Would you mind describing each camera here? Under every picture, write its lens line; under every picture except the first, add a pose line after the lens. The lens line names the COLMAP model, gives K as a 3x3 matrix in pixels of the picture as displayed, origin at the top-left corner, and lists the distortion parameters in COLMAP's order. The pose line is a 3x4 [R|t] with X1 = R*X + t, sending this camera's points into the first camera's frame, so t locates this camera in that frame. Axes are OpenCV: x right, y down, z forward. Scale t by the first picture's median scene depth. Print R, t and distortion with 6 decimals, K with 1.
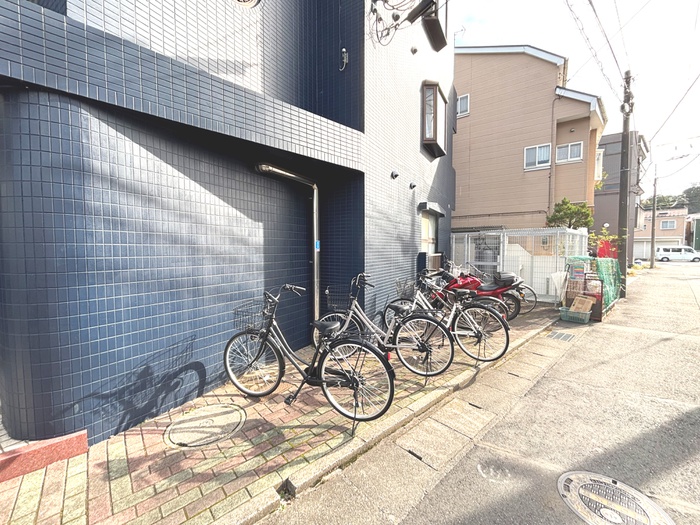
lens RADIAL K [[285.2, 0, 350.0], [0, 285.2, 262.5], [0, 0, 1]] dist [0.001332, 0.000082]
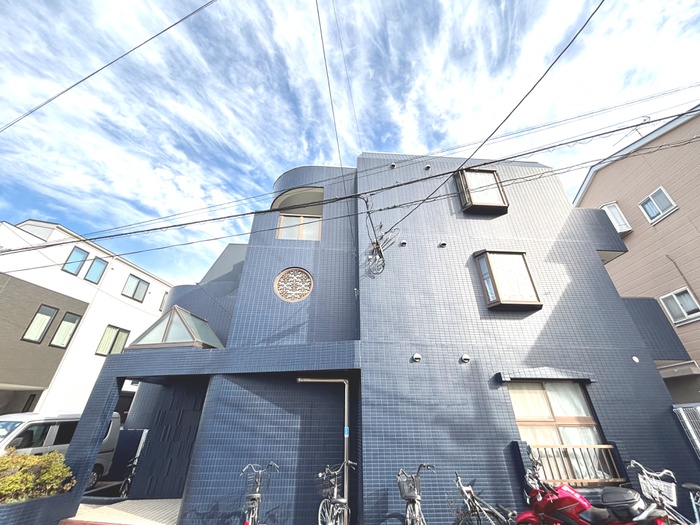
lens RADIAL K [[286.1, 0, 352.4], [0, 286.1, 275.7], [0, 0, 1]] dist [0.006831, 0.000045]
pose [[0.557339, -0.395244, -0.730175, 0.477644], [-0.041869, 0.864929, -0.500145, -0.009747], [0.829229, 0.309322, 0.465510, 0.095401]]
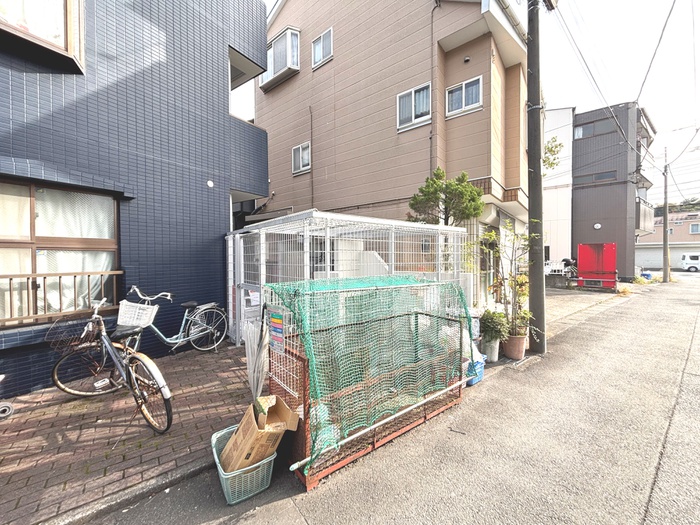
lens RADIAL K [[286.5, 0, 350.0], [0, 286.5, 262.5], [0, 0, 1]] dist [-0.011459, -0.000003]
pose [[0.997710, -0.002055, -0.067612, 0.587544], [0.000106, 0.999585, -0.028820, -0.024502], [0.067643, 0.028746, 0.997295, 0.414217]]
